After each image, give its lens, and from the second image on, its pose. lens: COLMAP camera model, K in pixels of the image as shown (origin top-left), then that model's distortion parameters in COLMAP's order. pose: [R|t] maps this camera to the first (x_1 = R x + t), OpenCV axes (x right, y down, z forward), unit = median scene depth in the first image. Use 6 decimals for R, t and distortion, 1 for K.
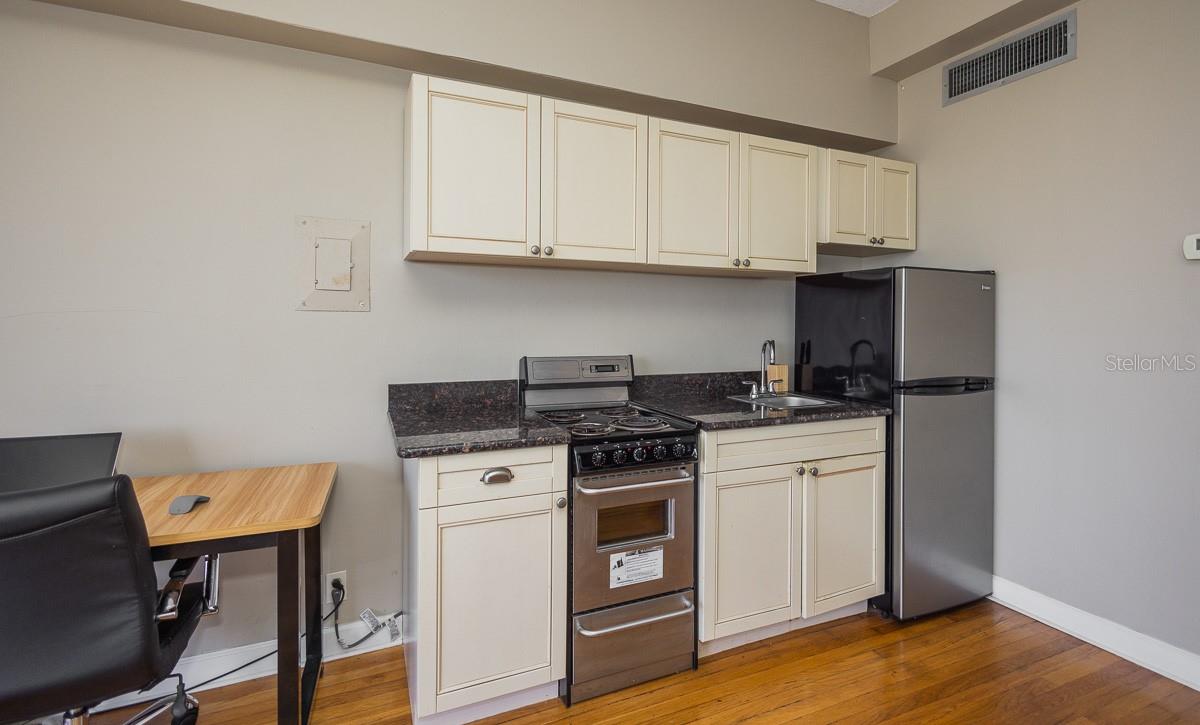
lens RADIAL K [[560.7, 0, 602.6], [0, 560.7, 319.9], [0, 0, 1]] dist [0.014242, 0.000159]
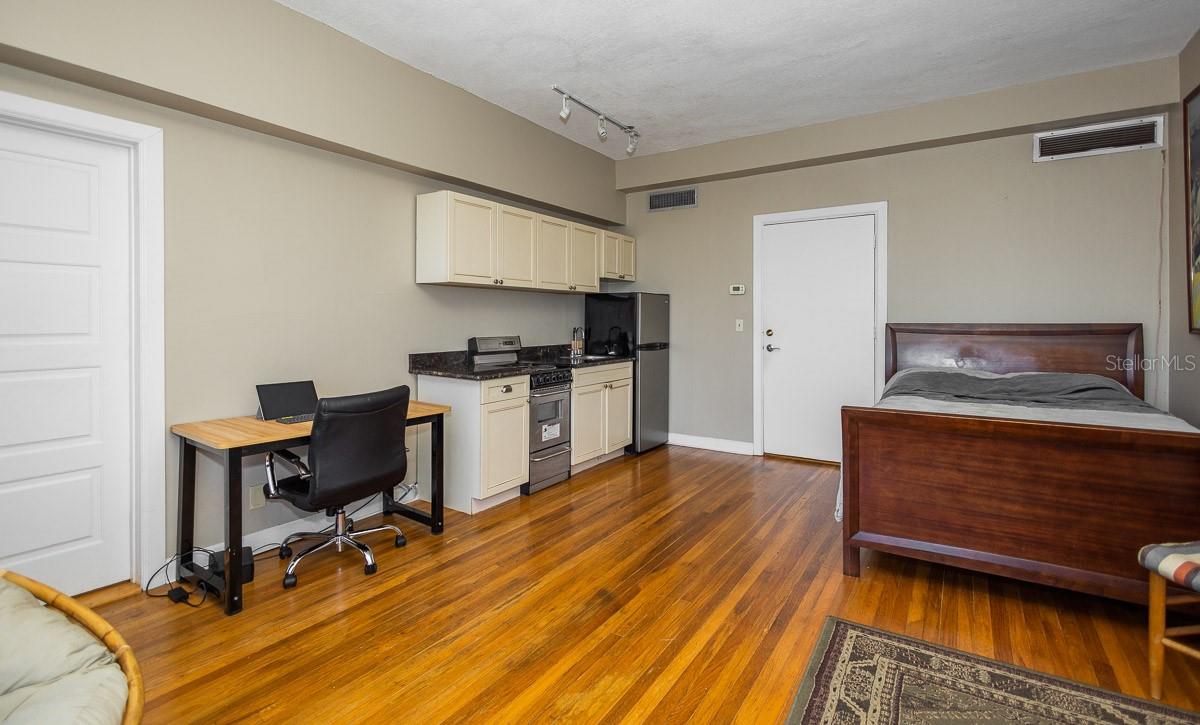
lens RADIAL K [[560.7, 0, 602.6], [0, 560.7, 319.9], [0, 0, 1]] dist [0.014242, 0.000159]
pose [[0.836963, -0.005298, 0.547233, -0.776617], [-0.001529, 0.999927, 0.012020, -0.012956], [-0.547257, -0.010897, 0.836894, -0.741779]]
